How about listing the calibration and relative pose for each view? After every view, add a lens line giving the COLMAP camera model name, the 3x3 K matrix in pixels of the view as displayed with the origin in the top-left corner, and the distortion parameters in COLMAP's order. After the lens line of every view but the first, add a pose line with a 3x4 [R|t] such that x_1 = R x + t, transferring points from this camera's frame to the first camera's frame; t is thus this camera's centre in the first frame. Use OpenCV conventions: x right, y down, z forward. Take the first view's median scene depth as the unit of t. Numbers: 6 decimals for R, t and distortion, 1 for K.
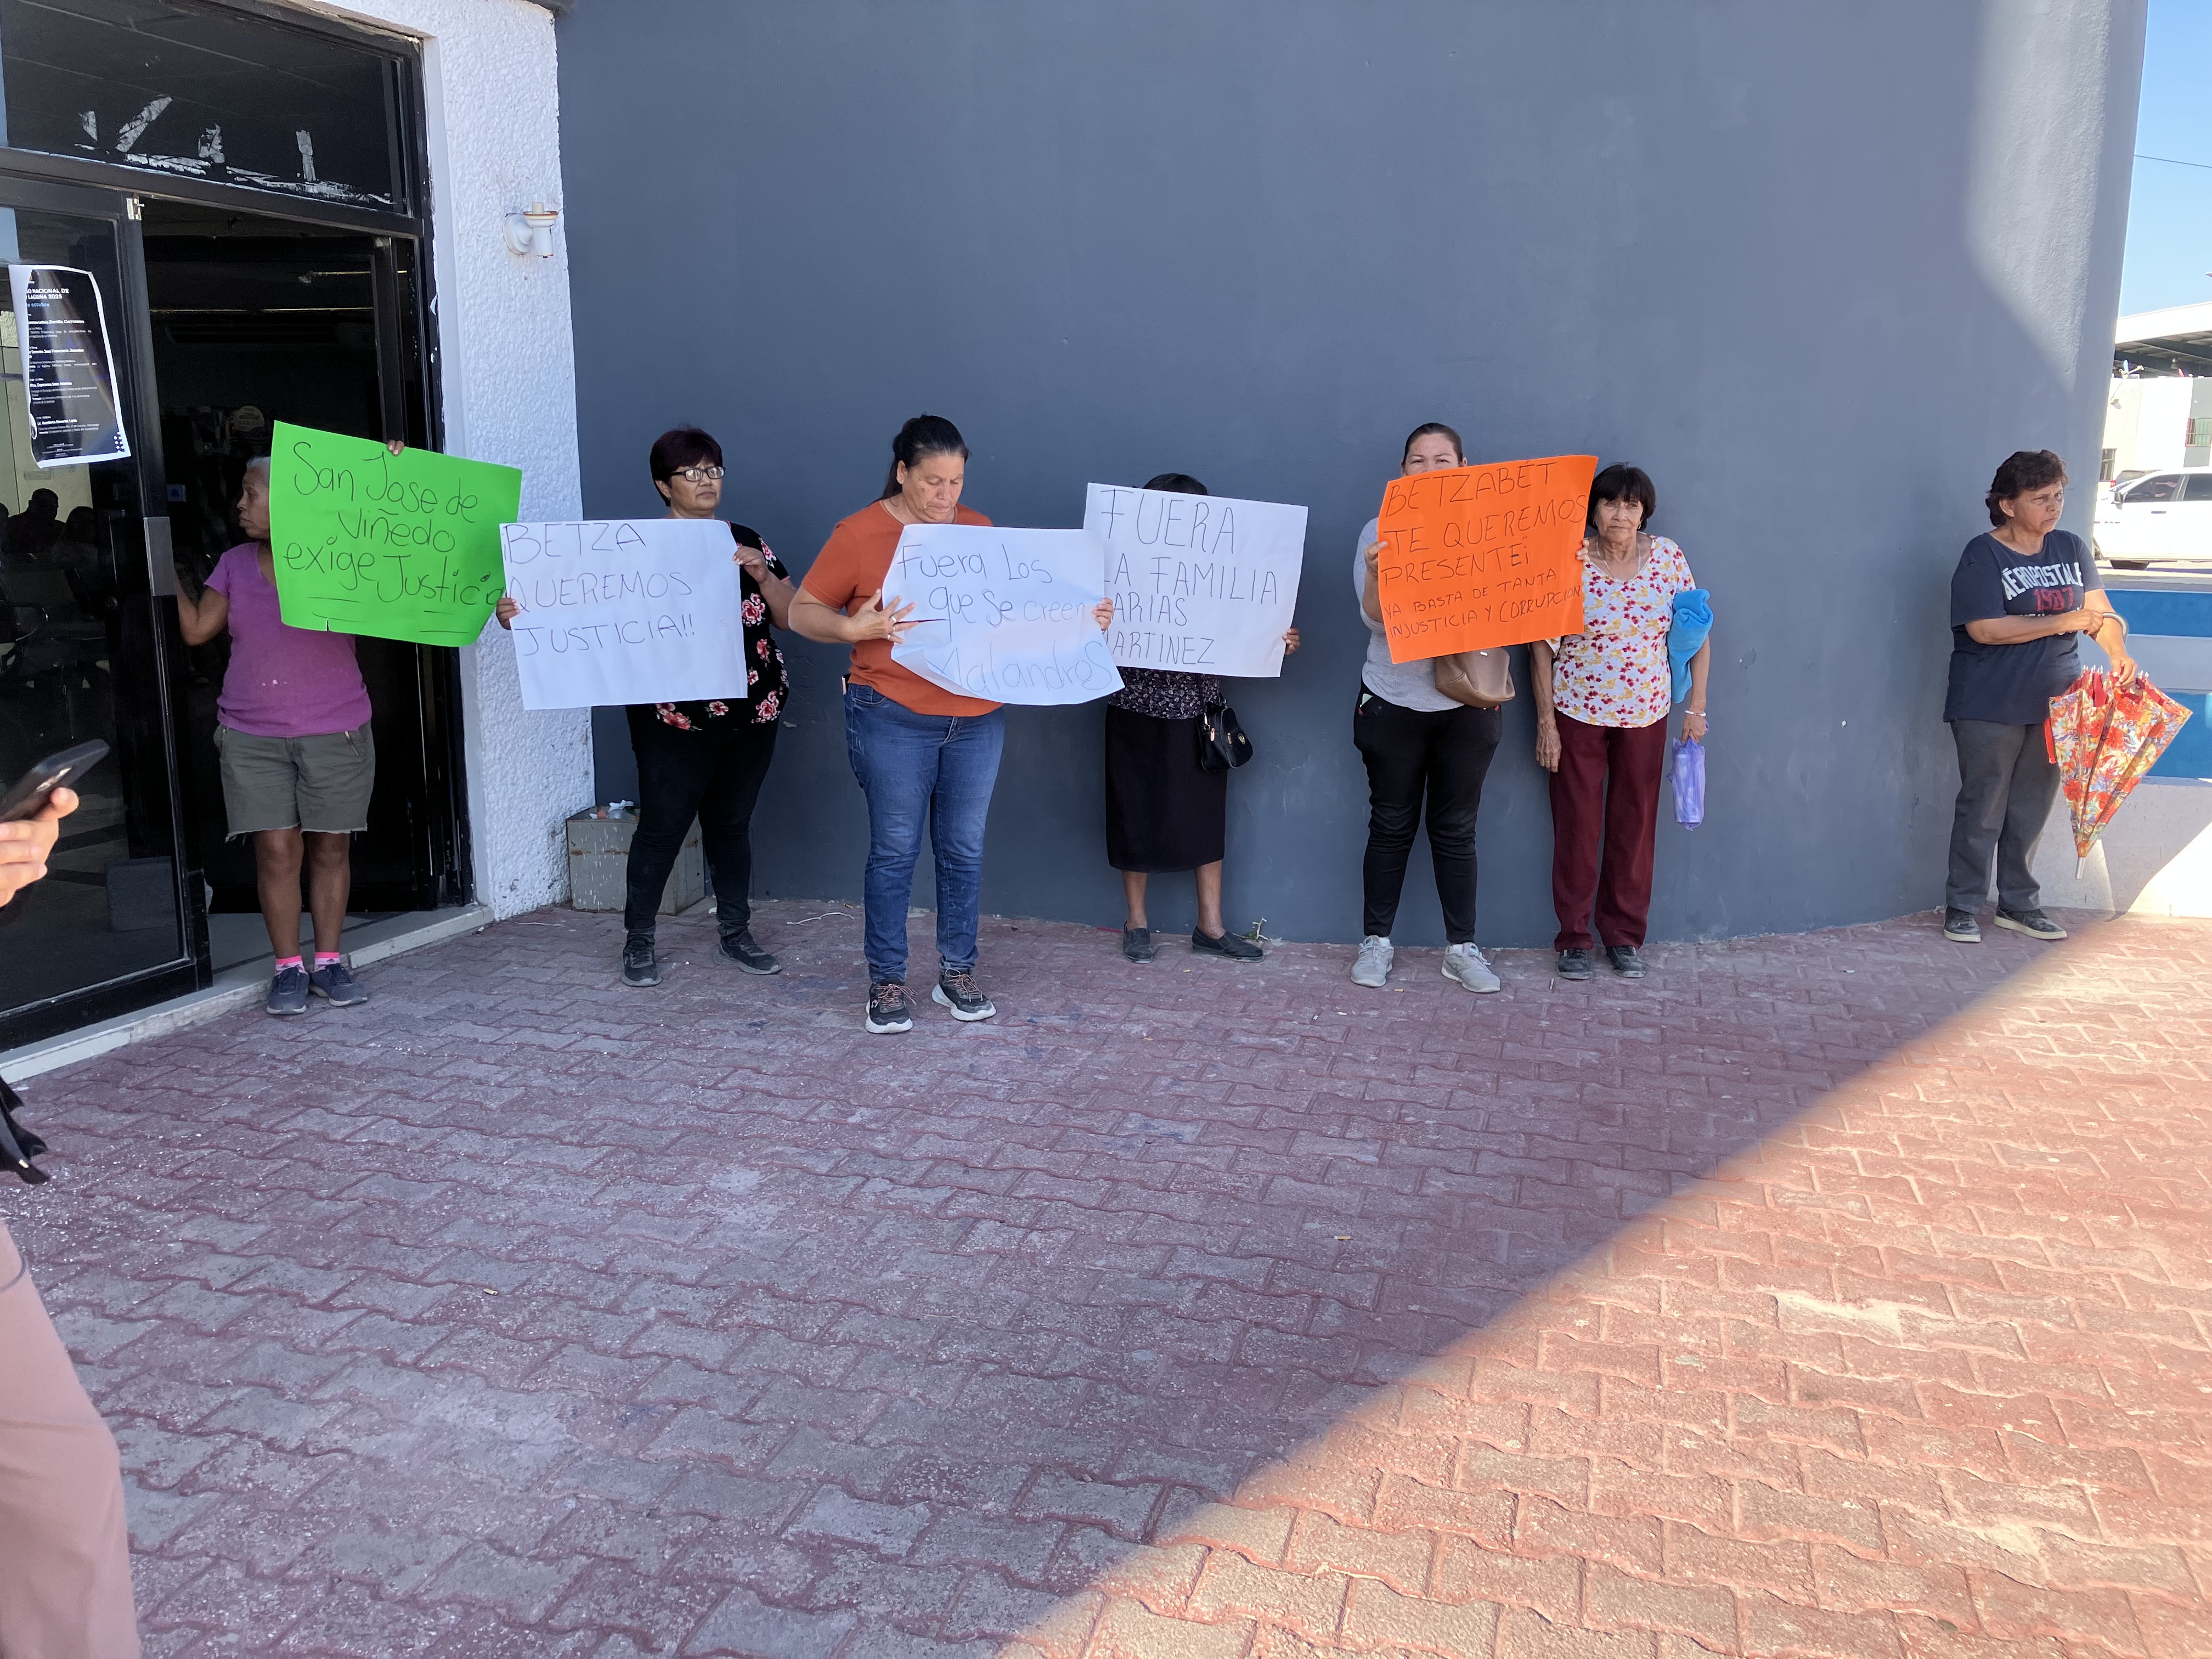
lens RADIAL K [[1829.4, 0, 1106.3], [0, 1829.4, 832.5], [0, 0, 1]] dist [0.036613, -0.041599]
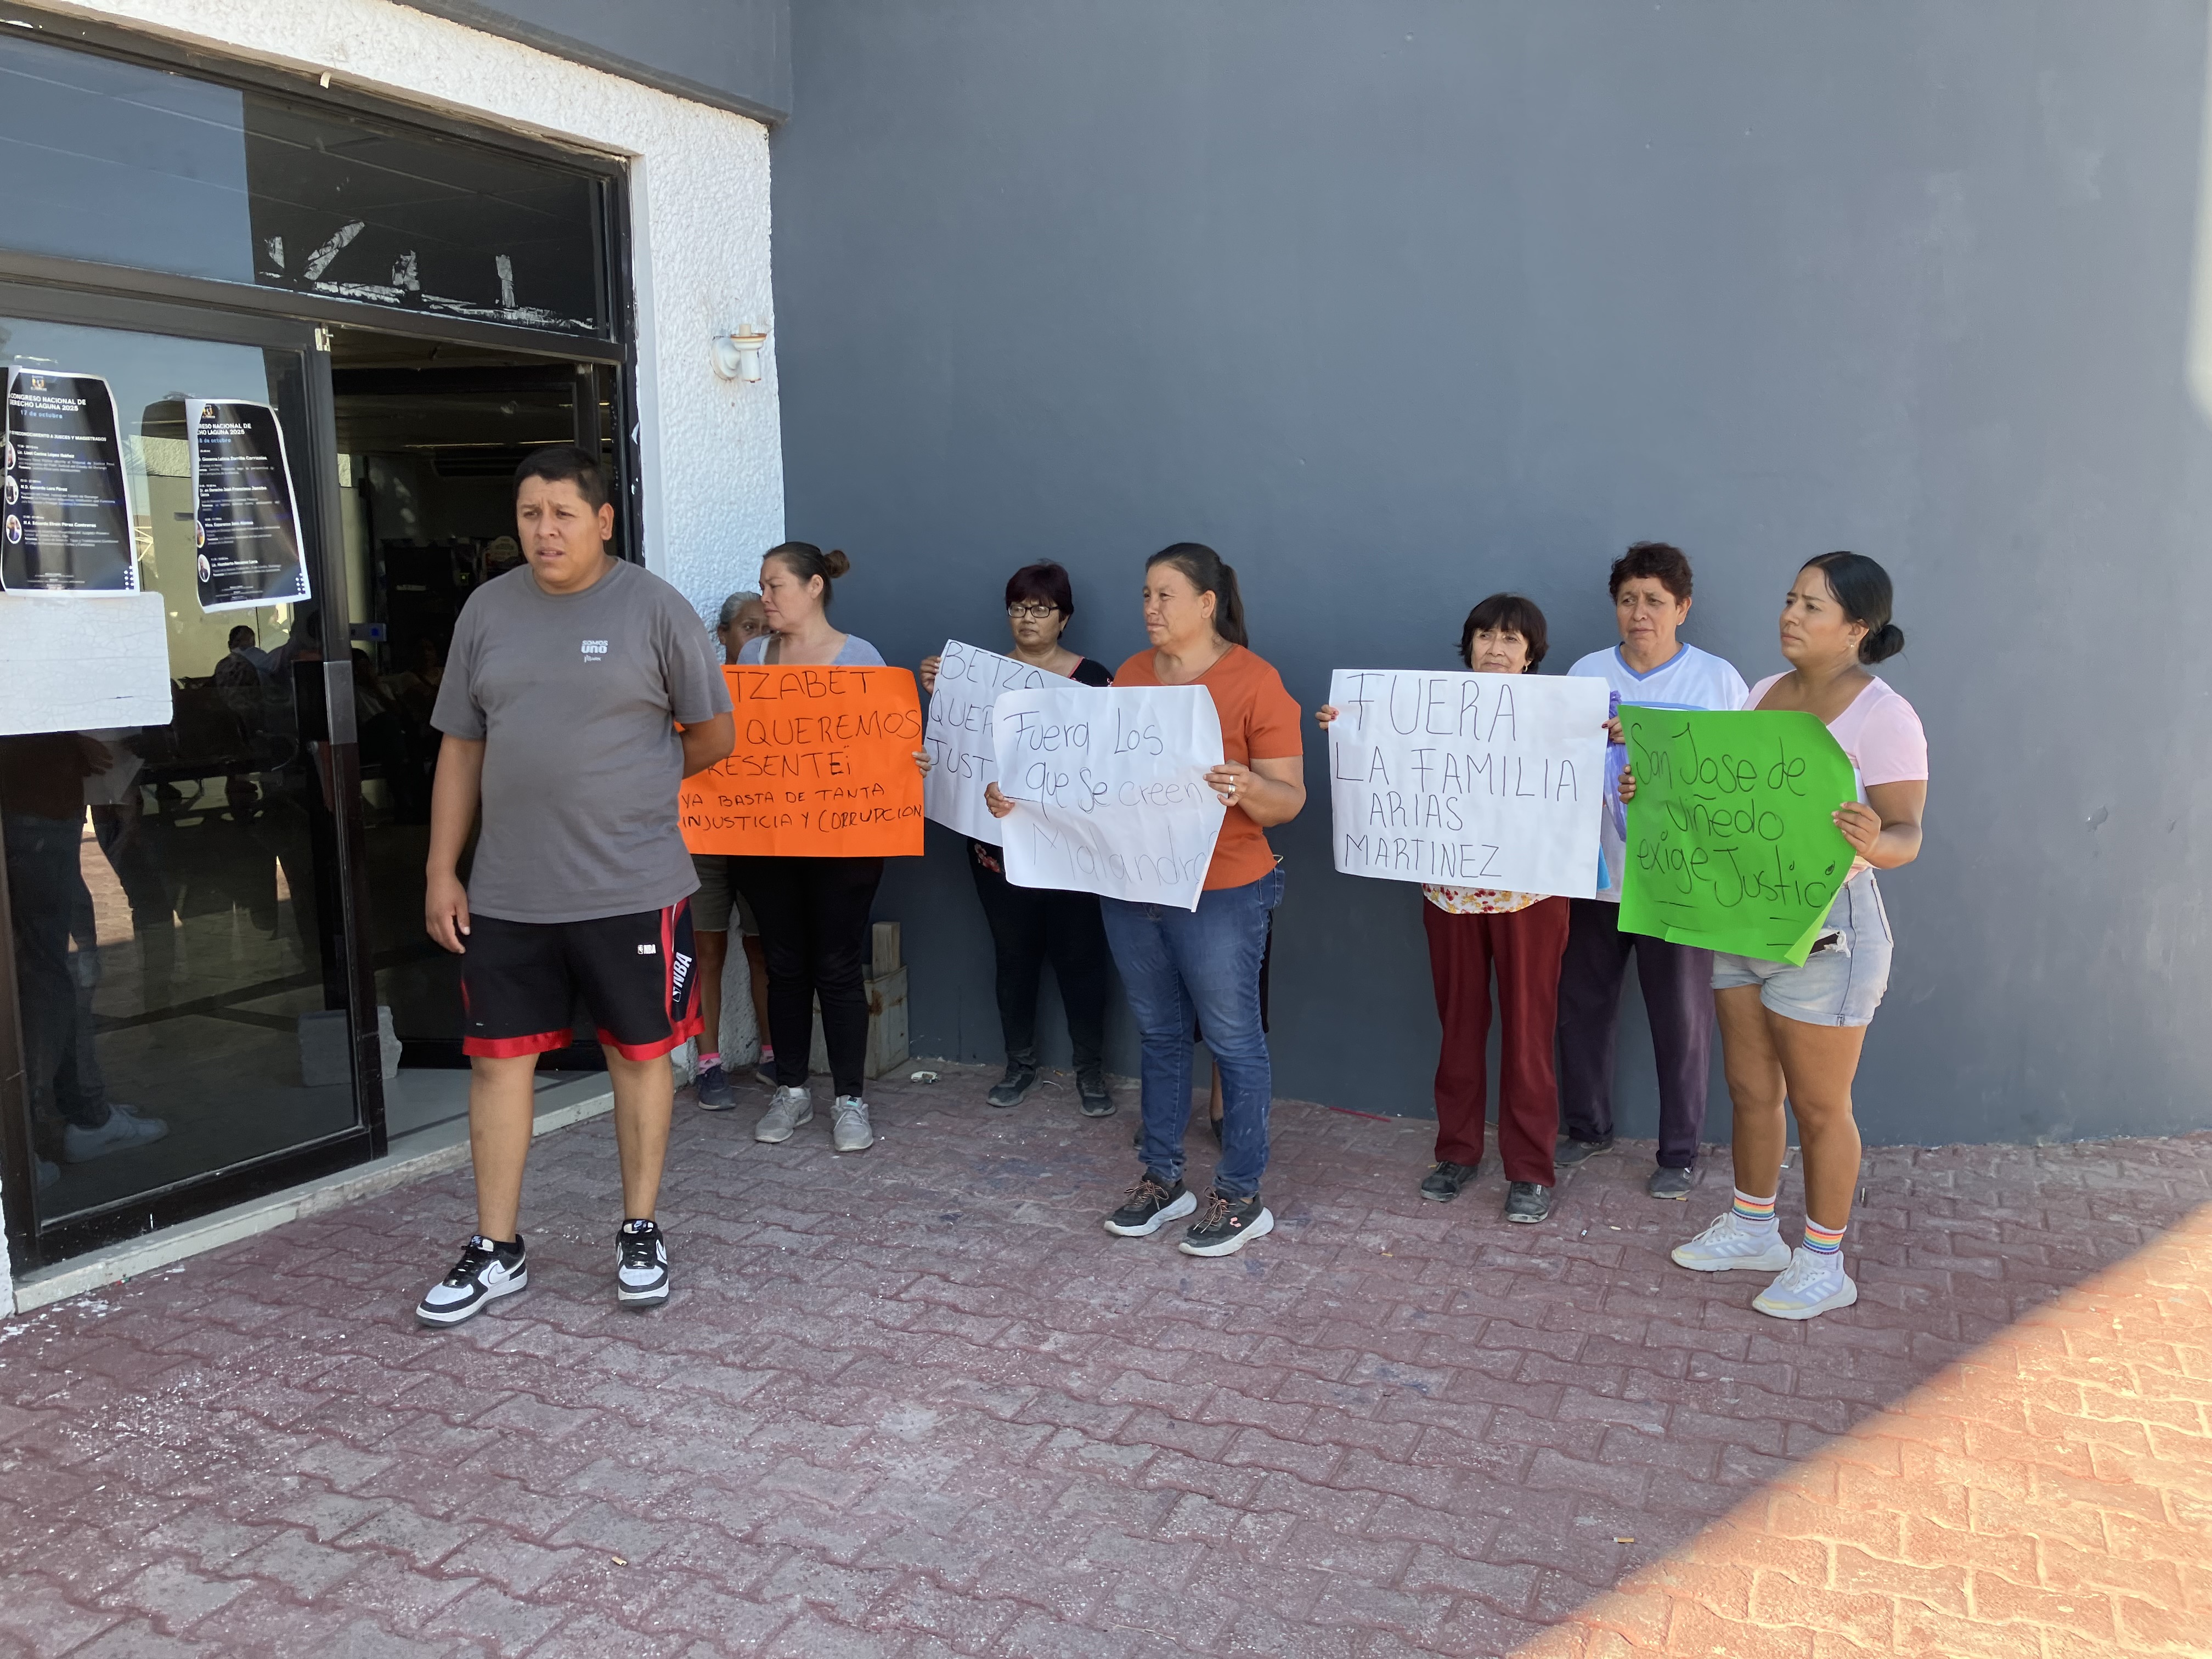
lens RADIAL K [[1829.4, 0, 1134.5], [0, 1829.4, 901.7], [0, 0, 1]] dist [0.036613, -0.041599]
pose [[0.993328, 0.012076, -0.114693, 0.001702], [-0.015044, 0.999573, -0.025054, -0.033664], [0.114341, 0.026612, 0.993085, 0.122918]]
